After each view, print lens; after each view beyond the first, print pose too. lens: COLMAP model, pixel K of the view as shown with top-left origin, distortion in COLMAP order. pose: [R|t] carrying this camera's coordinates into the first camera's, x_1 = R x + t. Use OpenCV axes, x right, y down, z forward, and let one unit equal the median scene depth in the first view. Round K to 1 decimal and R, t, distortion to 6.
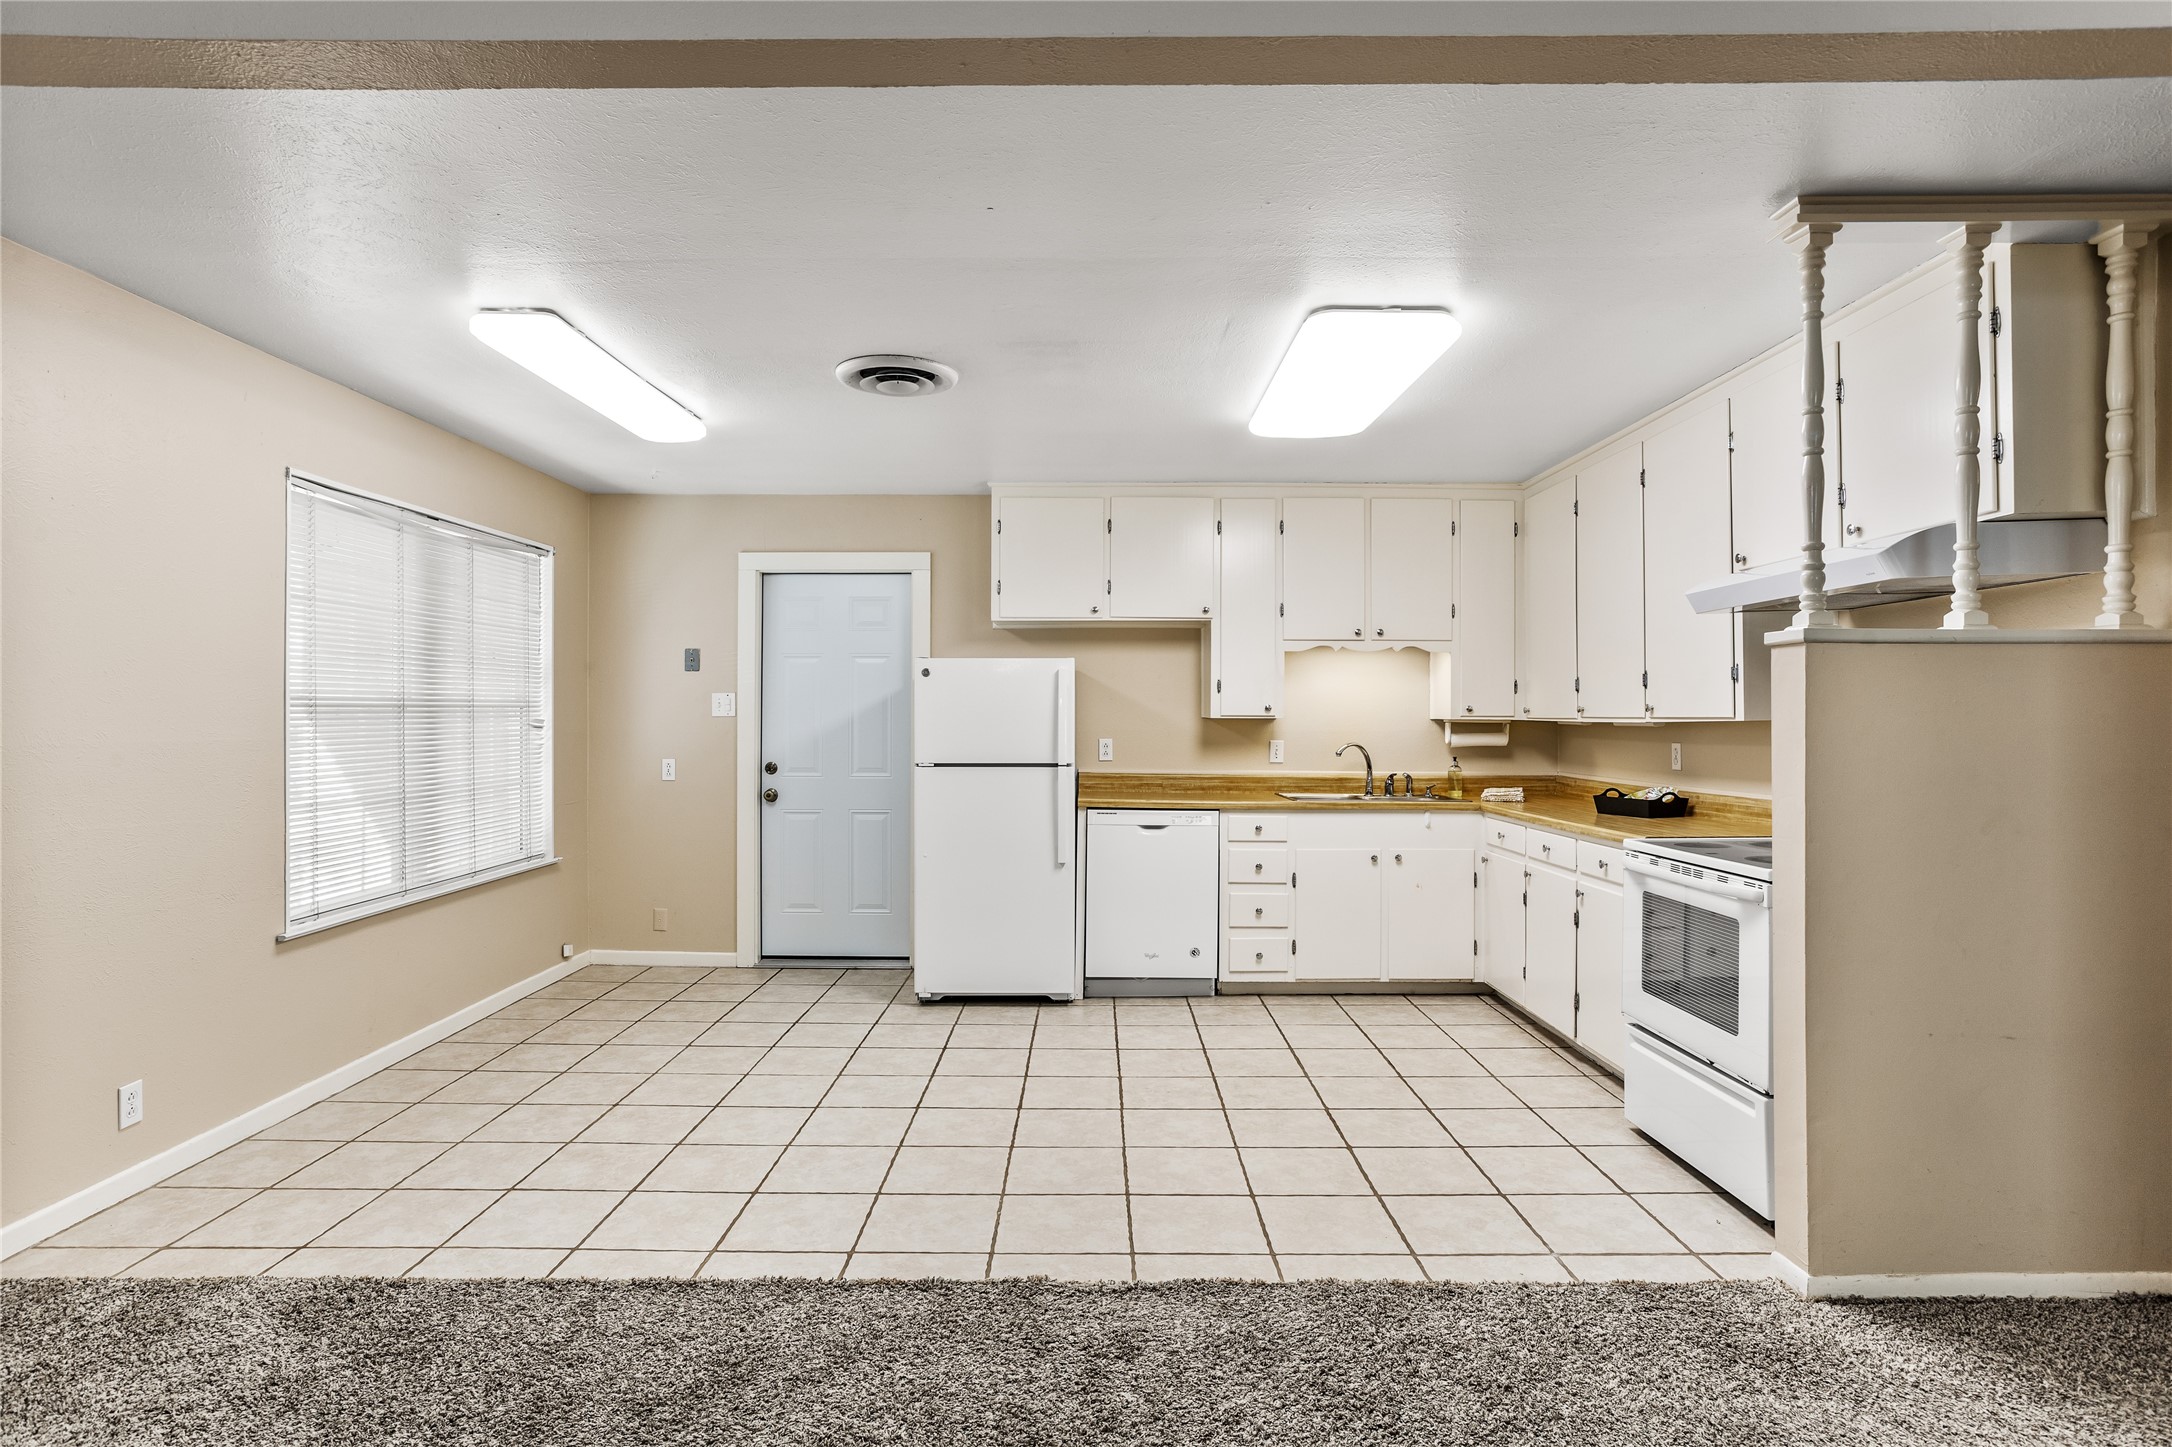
lens RADIAL K [[1146.9, 0, 1084.0], [0, 1146.9, 719.3], [0, 0, 1]] dist [-0.001857, 0.005124]
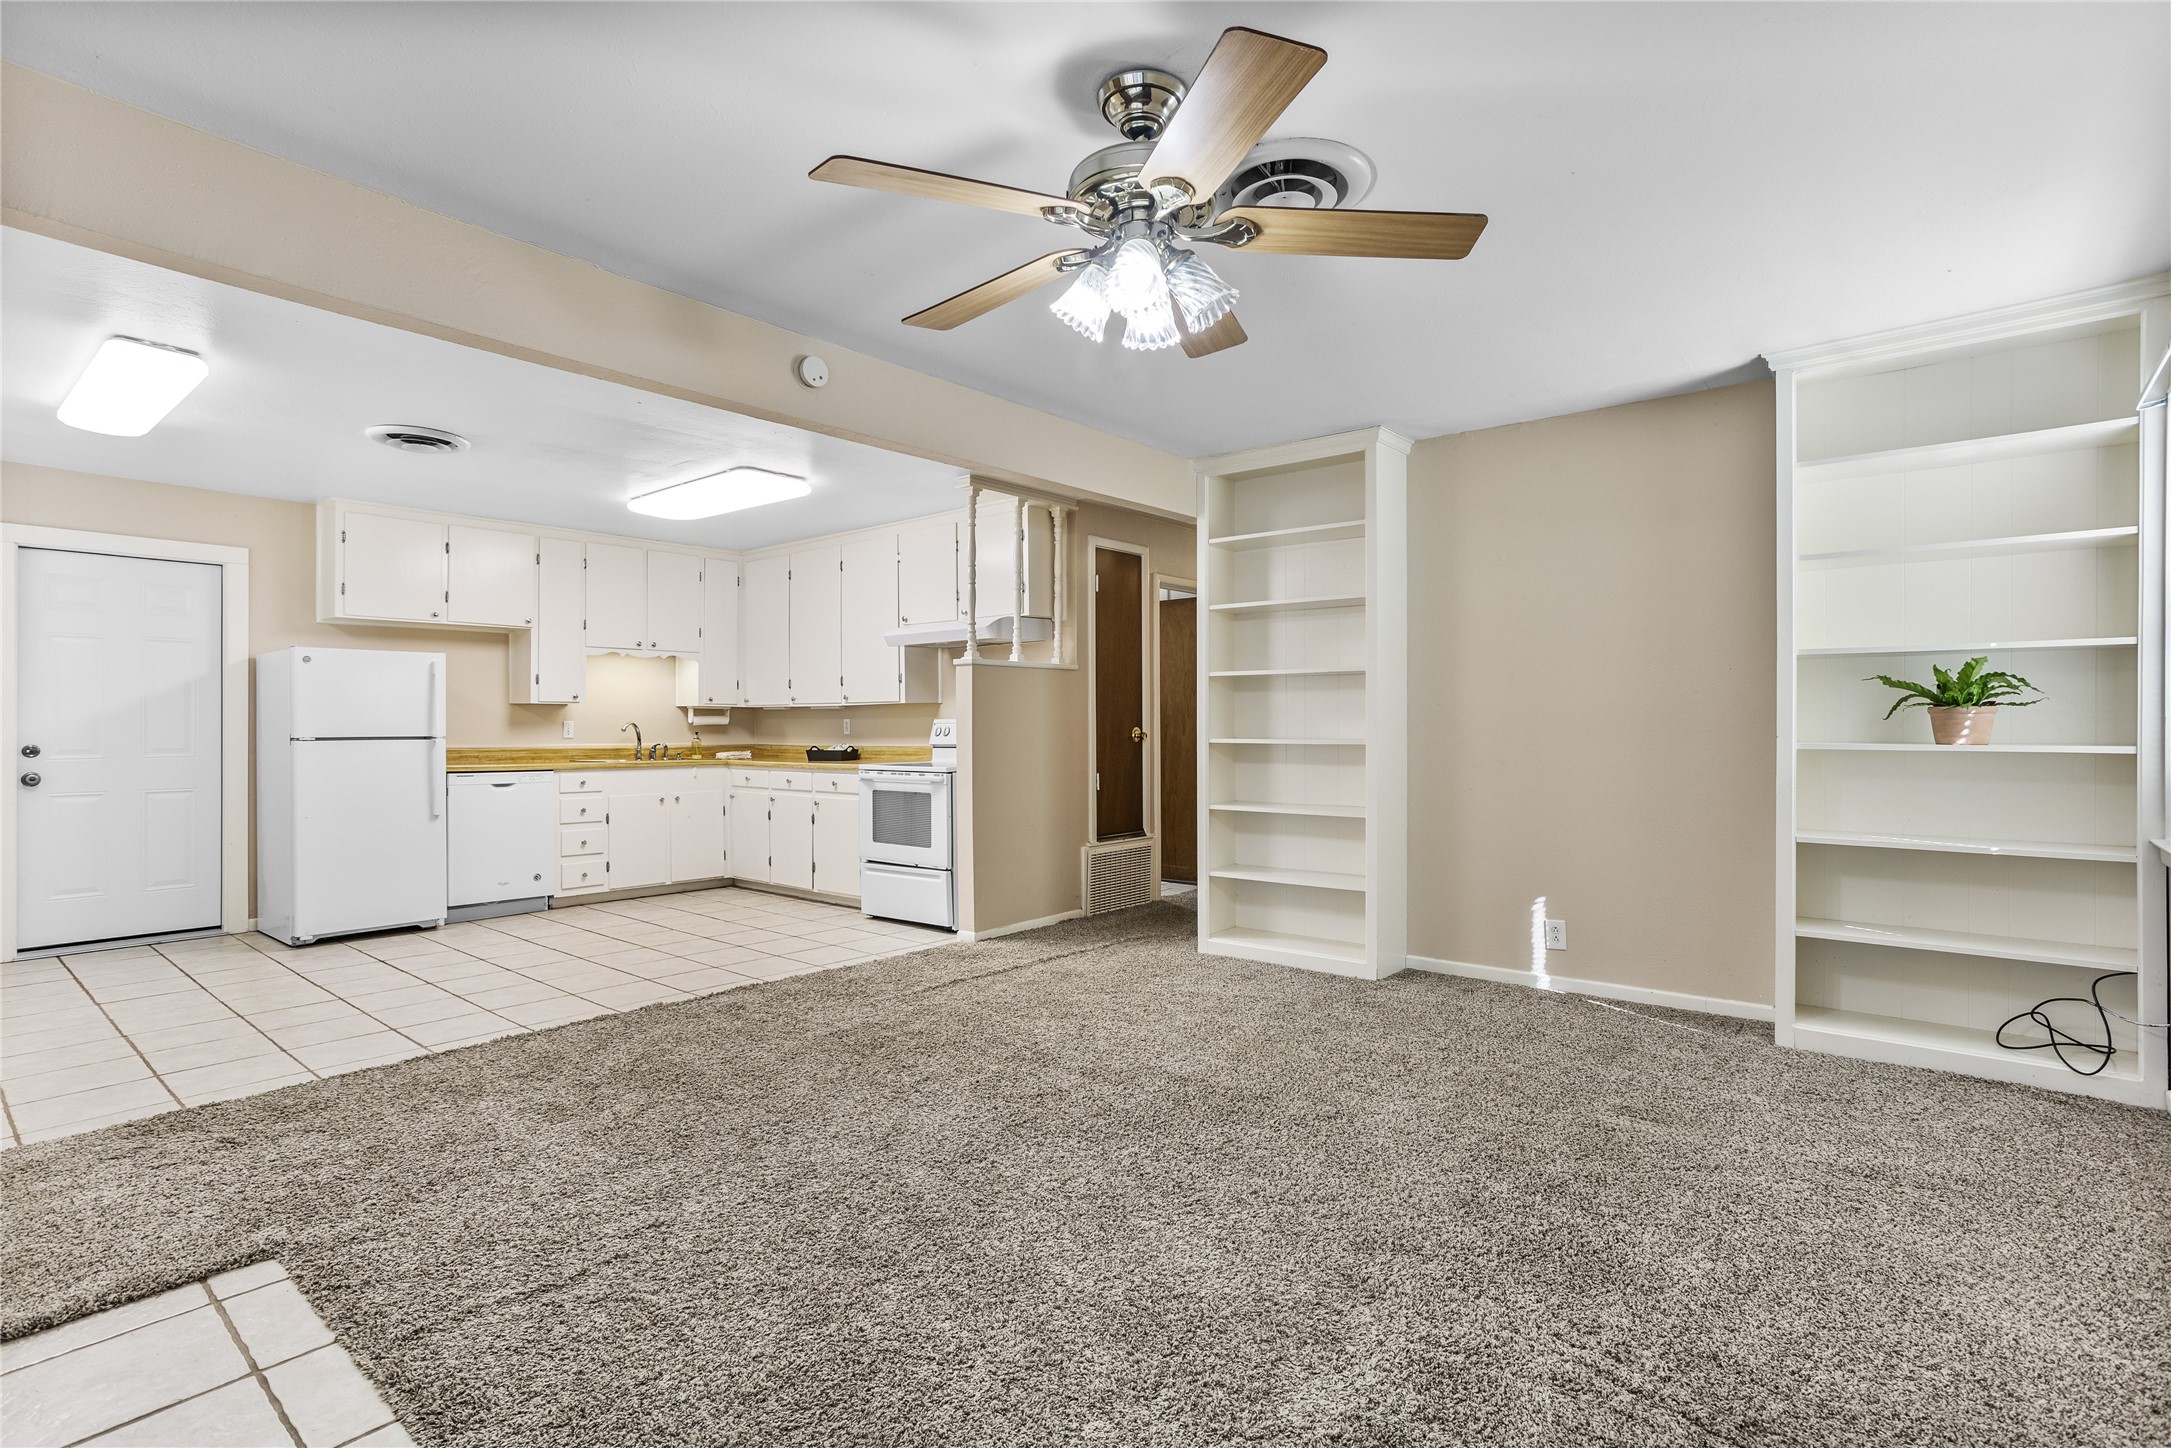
lens RADIAL K [[1043.4, 0, 1087.8], [0, 1043.4, 723.2], [0, 0, 1]] dist [-0.001149, 0.000302]
pose [[0.647088, -0.004105, 0.762404, -0.421799], [0.005319, 0.999985, 0.000870, 0.026533], [-0.762397, 0.003492, 0.647100, -0.280397]]
